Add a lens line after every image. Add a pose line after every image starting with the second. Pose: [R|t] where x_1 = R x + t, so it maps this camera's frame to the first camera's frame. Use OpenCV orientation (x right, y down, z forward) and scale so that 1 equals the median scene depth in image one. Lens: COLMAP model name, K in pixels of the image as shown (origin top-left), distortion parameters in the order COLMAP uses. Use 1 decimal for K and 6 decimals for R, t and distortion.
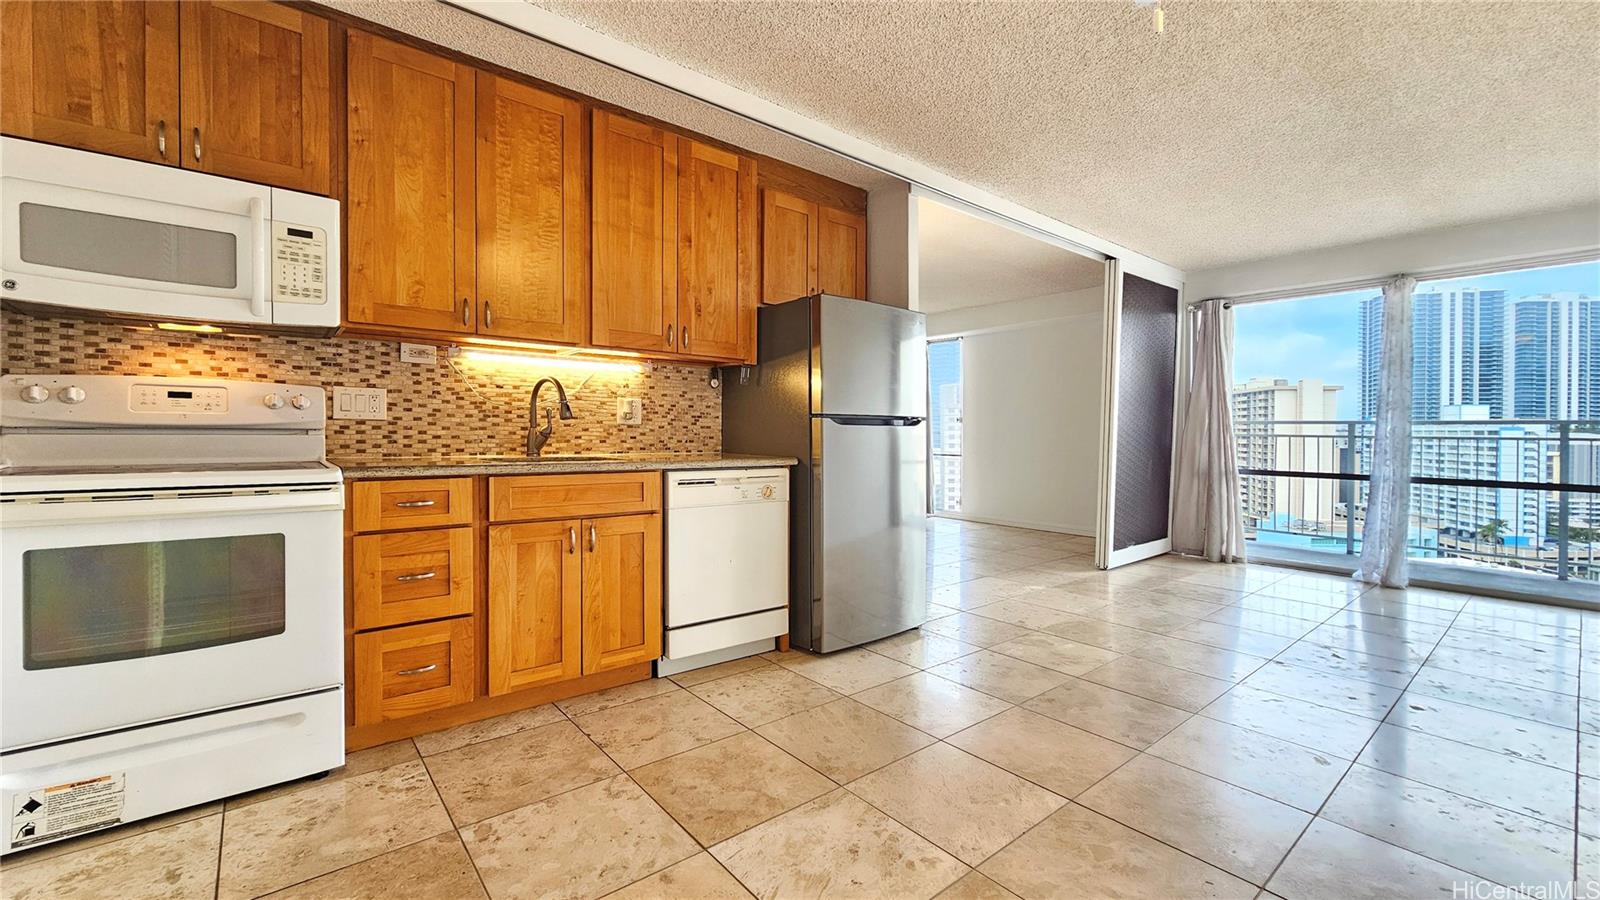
lens RADIAL K [[670.0, 0, 869.4], [0, 670.0, 431.2], [0, 0, 1]] dist [-0.001657, -0.000220]
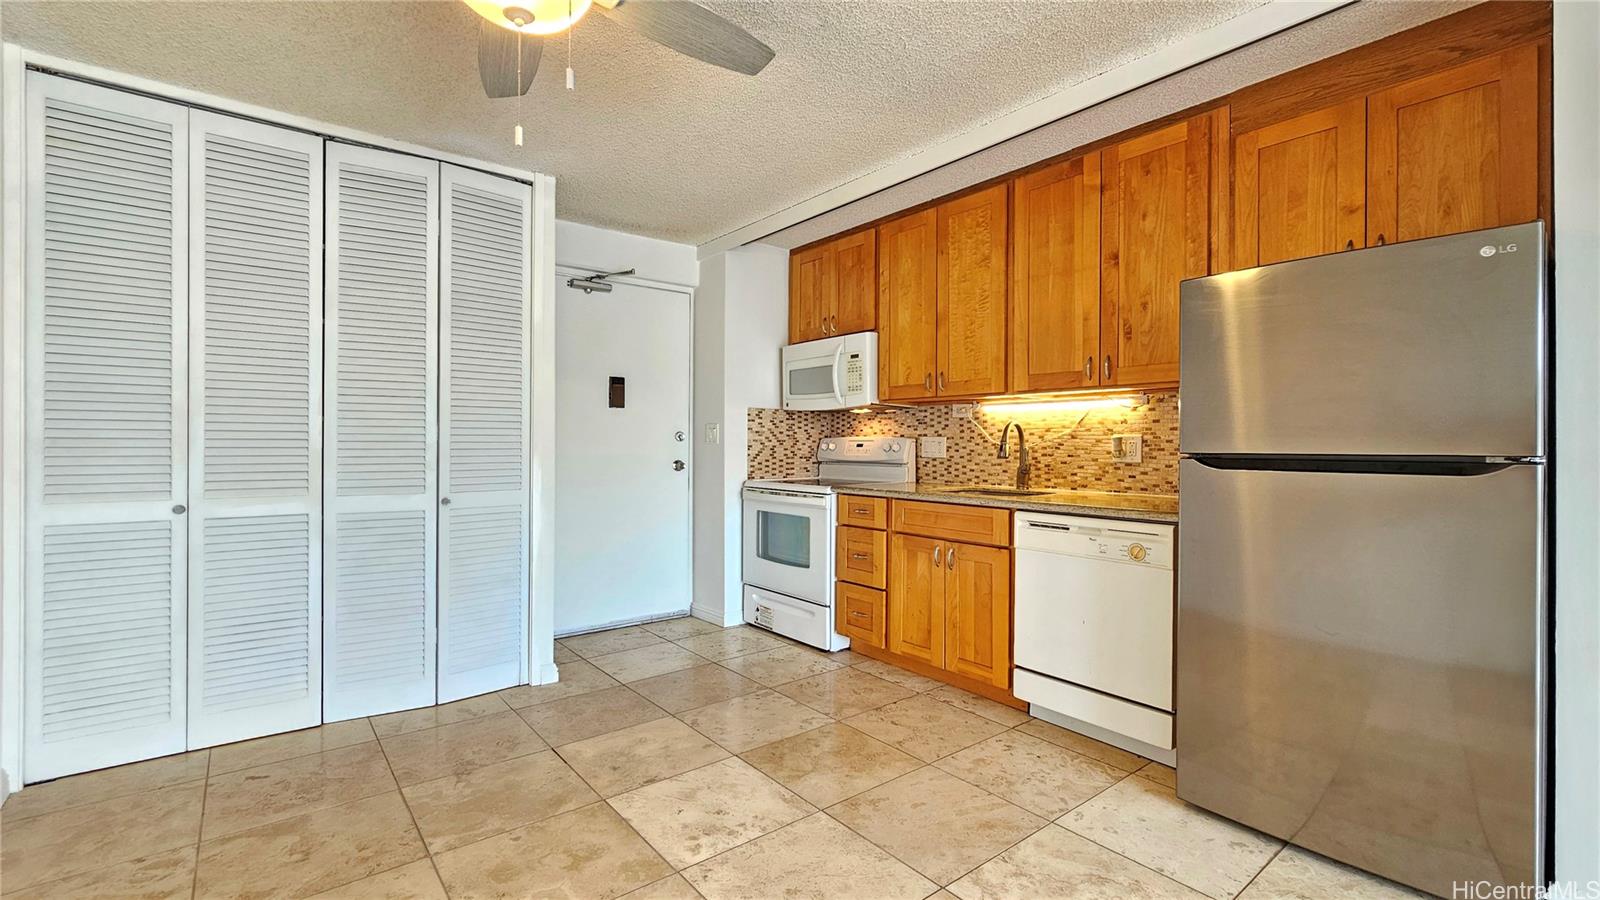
lens RADIAL K [[670.0, 0, 809.8], [0, 670.0, 441.2], [0, 0, 1]] dist [-0.001657, -0.000220]
pose [[-0.053839, -0.013972, -0.998452, 0.791338], [-0.004801, 0.999894, -0.013734, -0.032623], [0.998538, 0.004054, -0.053900, 0.795447]]
